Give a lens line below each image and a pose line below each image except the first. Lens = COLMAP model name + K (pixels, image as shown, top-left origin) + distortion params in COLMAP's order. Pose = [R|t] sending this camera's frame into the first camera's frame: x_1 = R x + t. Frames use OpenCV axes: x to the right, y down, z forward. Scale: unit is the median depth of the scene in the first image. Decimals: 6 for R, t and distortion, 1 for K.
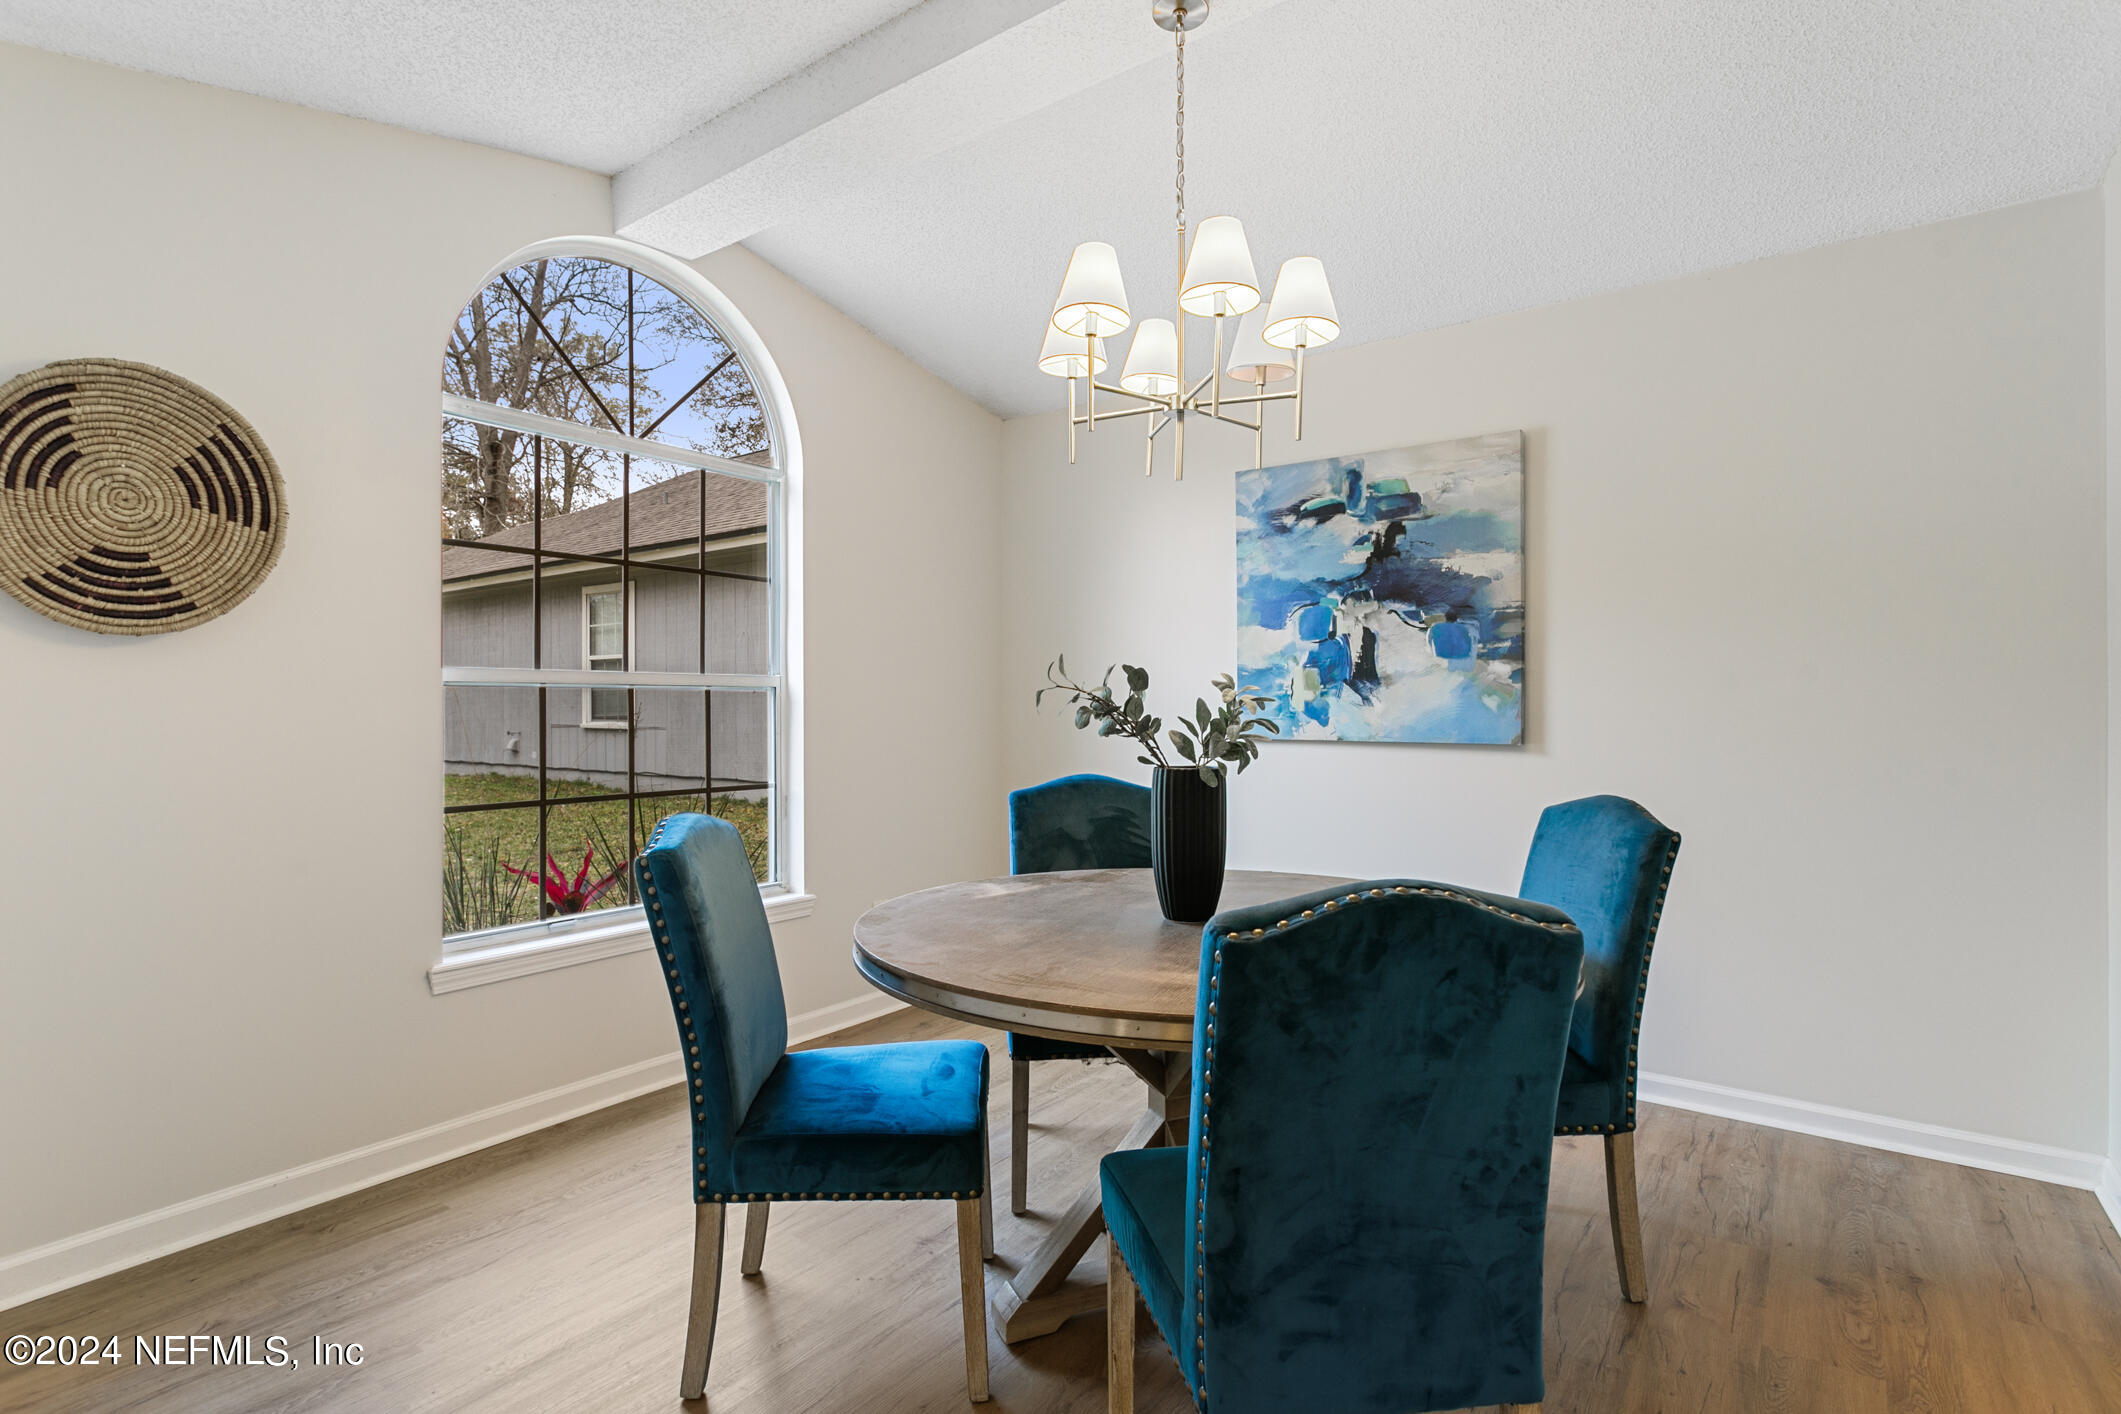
lens RADIAL K [[1034.3, 0, 1057.7], [0, 1034.3, 686.8], [0, 0, 1]] dist [0.003937, 0.000856]
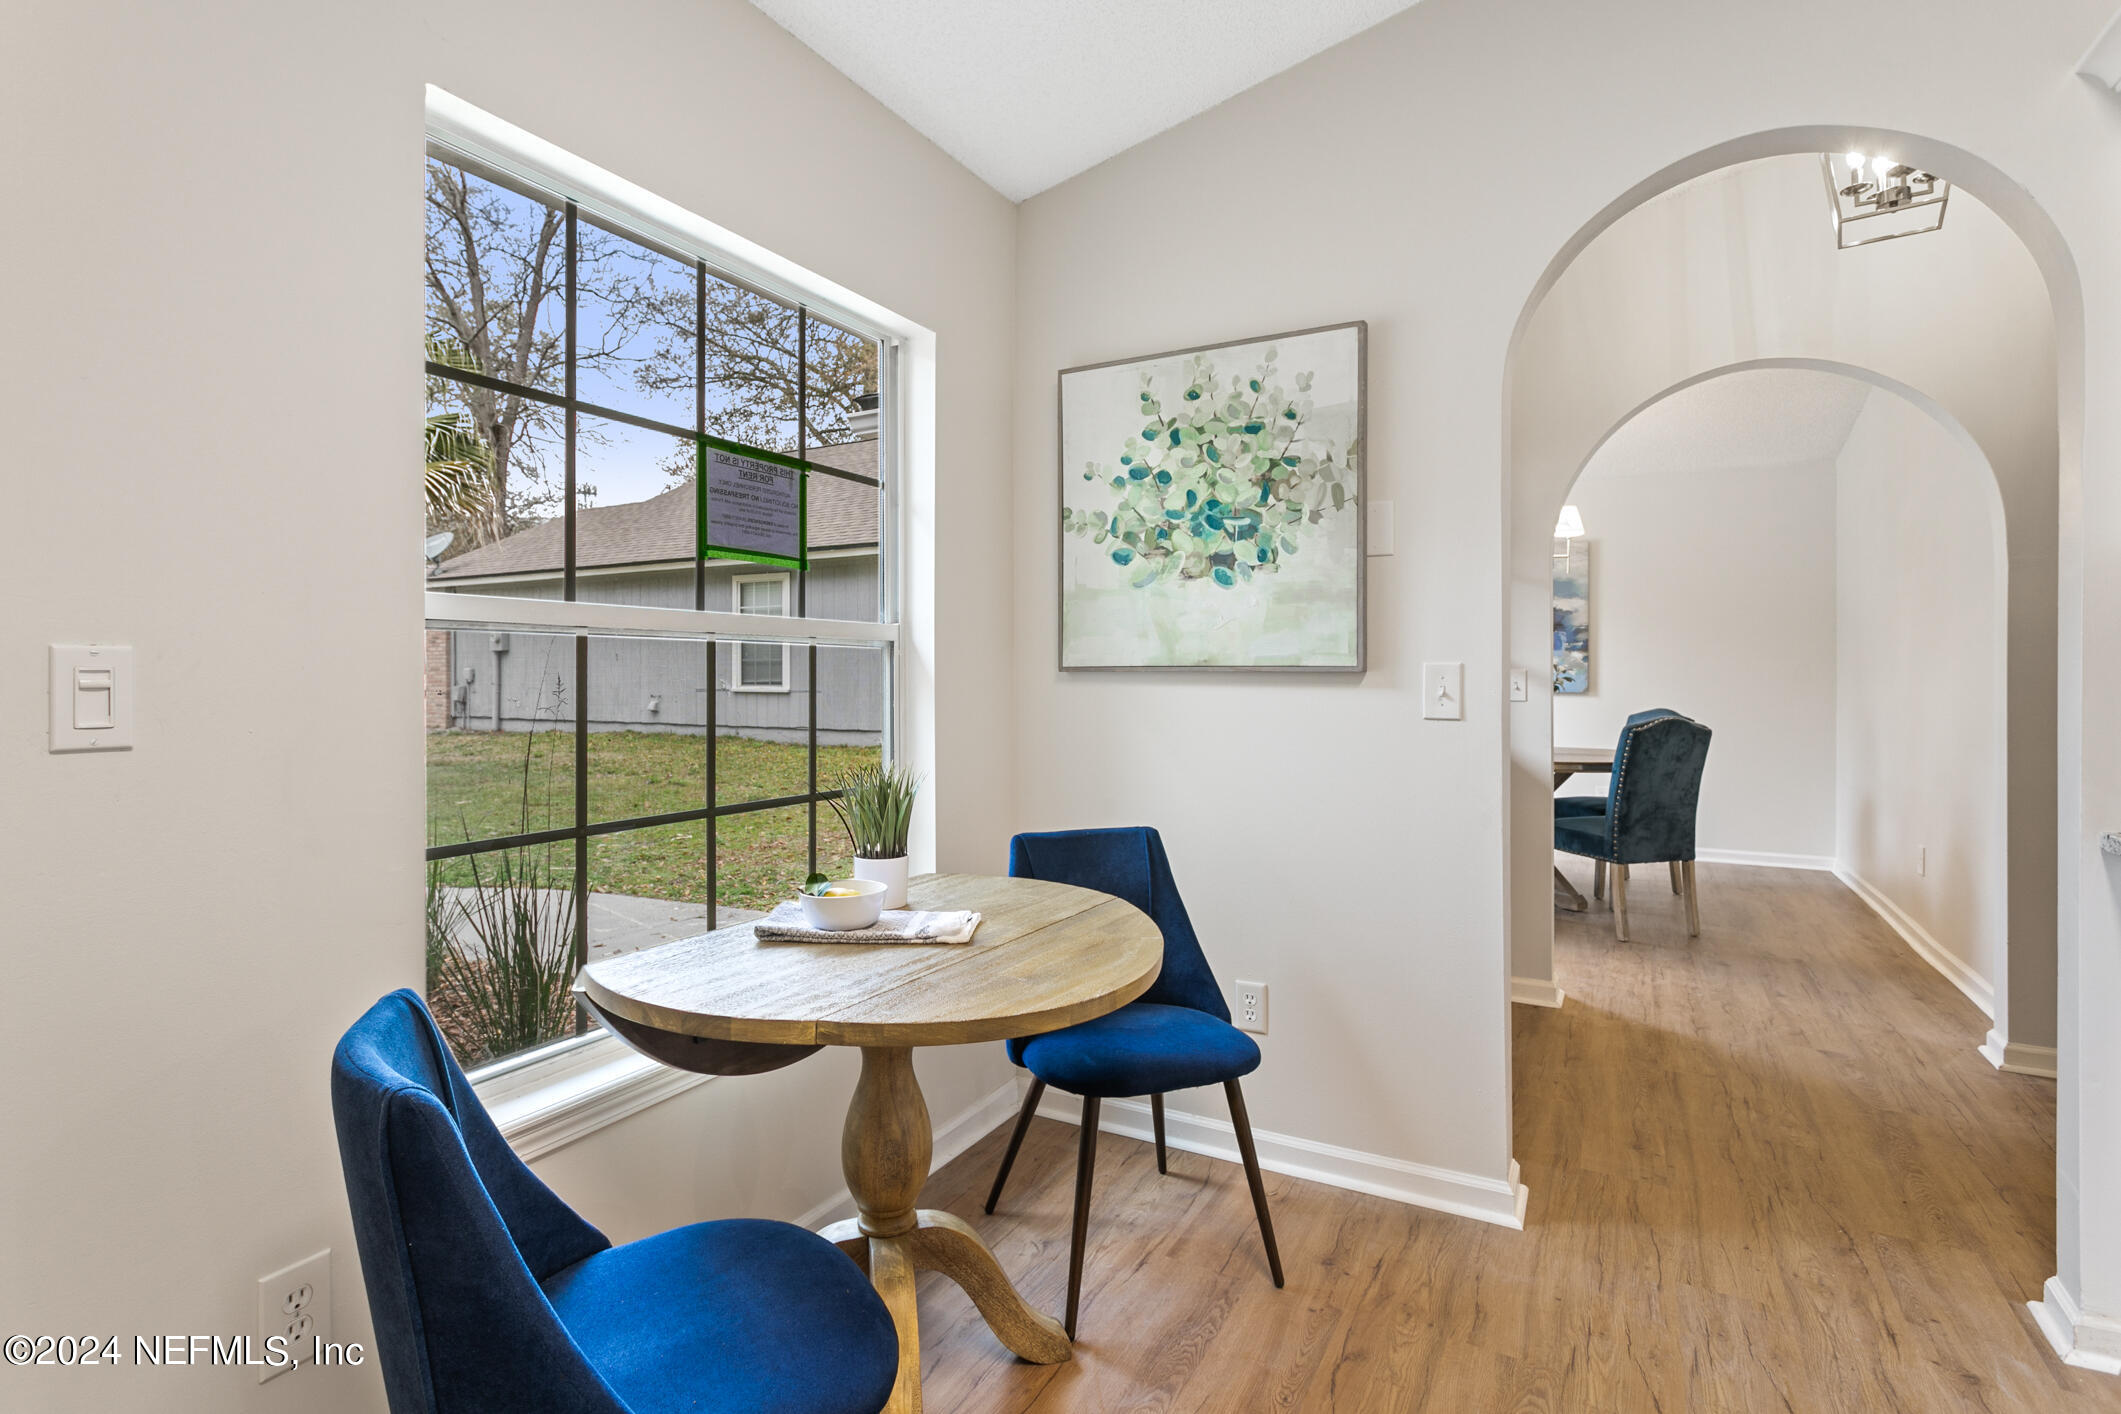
lens RADIAL K [[1034.3, 0, 1057.7], [0, 1034.3, 686.8], [0, 0, 1]] dist [0.003937, 0.000856]
pose [[0.988888, 0.004207, 0.148603, -0.902045], [-0.008007, 0.999656, 0.024987, 0.001523], [-0.148446, -0.025899, 0.988581, -0.888009]]
